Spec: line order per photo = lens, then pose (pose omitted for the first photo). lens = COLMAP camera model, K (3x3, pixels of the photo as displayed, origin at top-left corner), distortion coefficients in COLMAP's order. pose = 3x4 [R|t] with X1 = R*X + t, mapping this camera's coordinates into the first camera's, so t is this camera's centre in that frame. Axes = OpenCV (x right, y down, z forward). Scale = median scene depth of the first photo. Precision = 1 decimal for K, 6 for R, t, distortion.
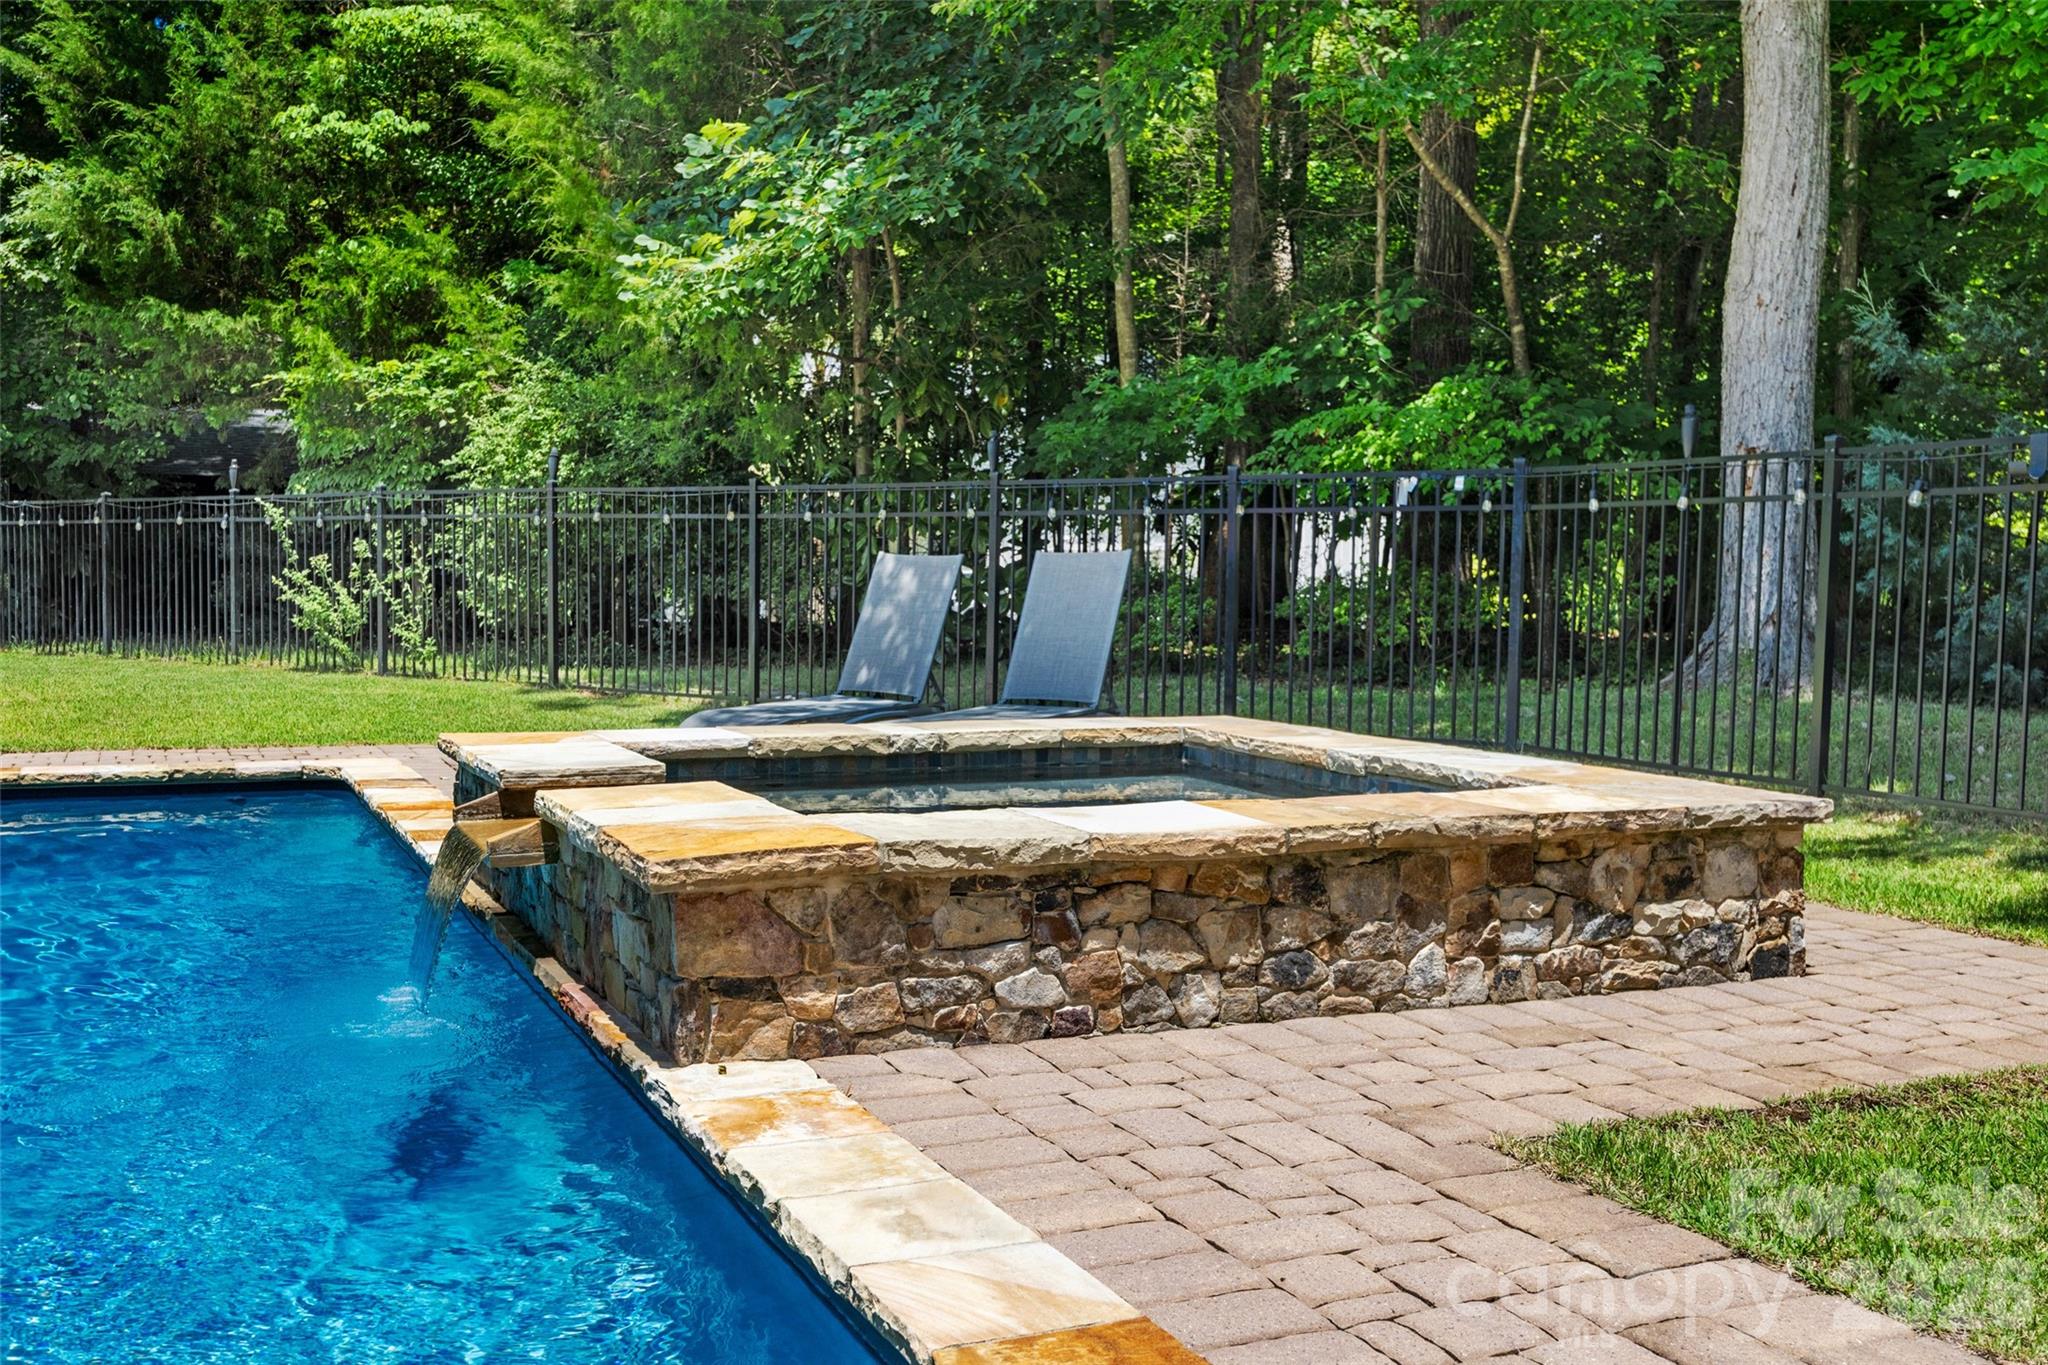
lens RADIAL K [[1973.4, 0, 1025.3], [0, 1973.4, 683.5], [0, 0, 1]] dist [0.006981, 0.000000]
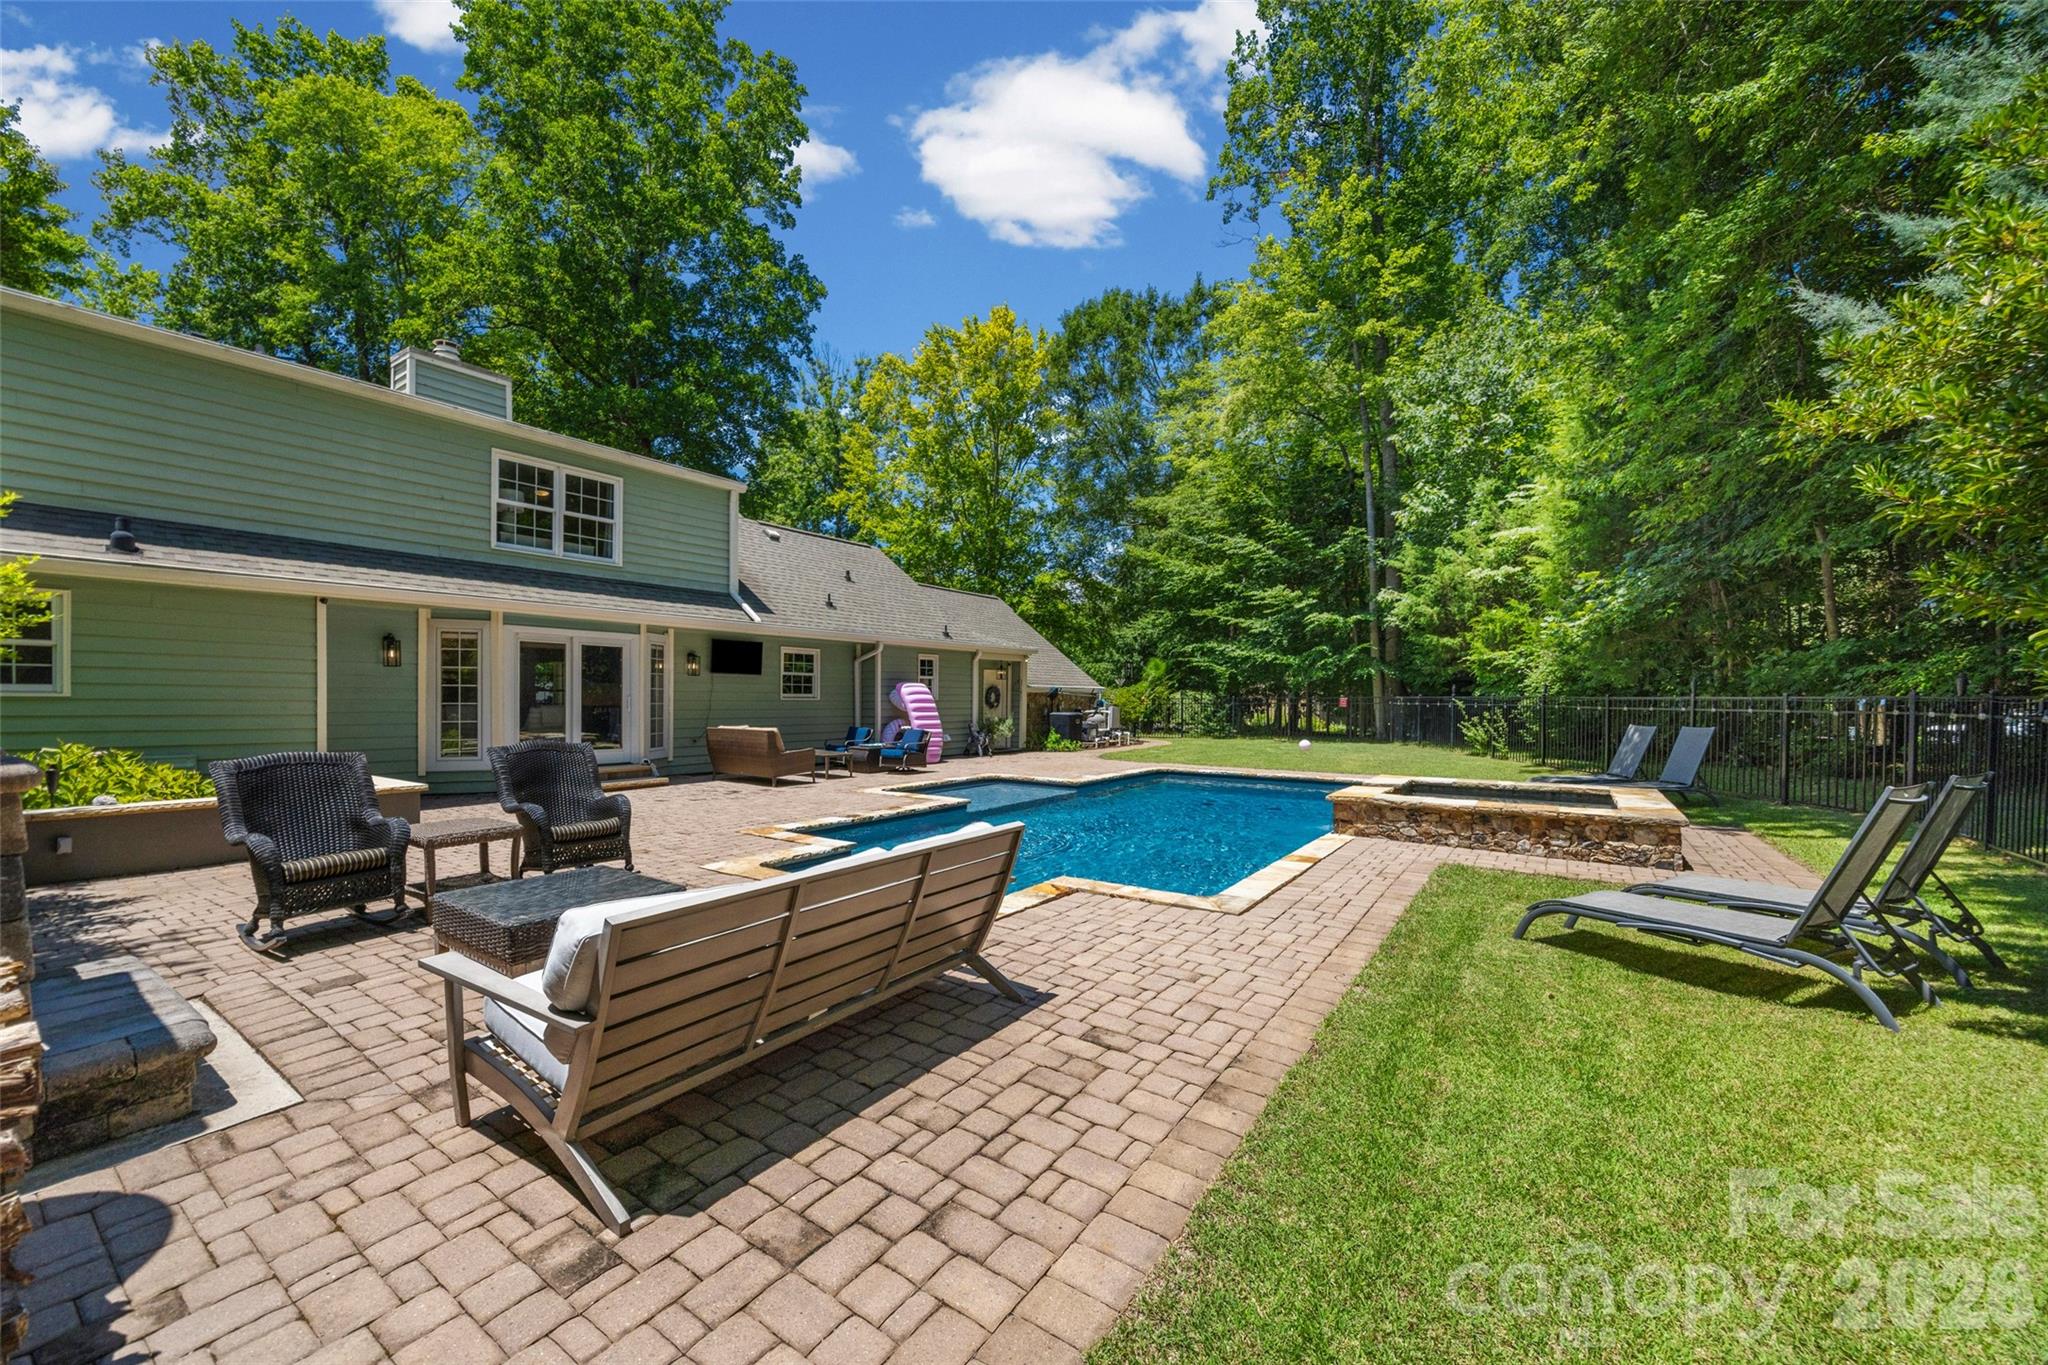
lens RADIAL K [[784.2, 0, 1023.2], [0, 784.2, 688.7], [0, 0, 1]] dist [-0.000013, 0.000009]
pose [[0.530917, -0.017220, -0.847249, 0.348373], [-0.047560, 0.997612, -0.050079, -0.017680], [0.846088, 0.066883, 0.528830, -0.265244]]
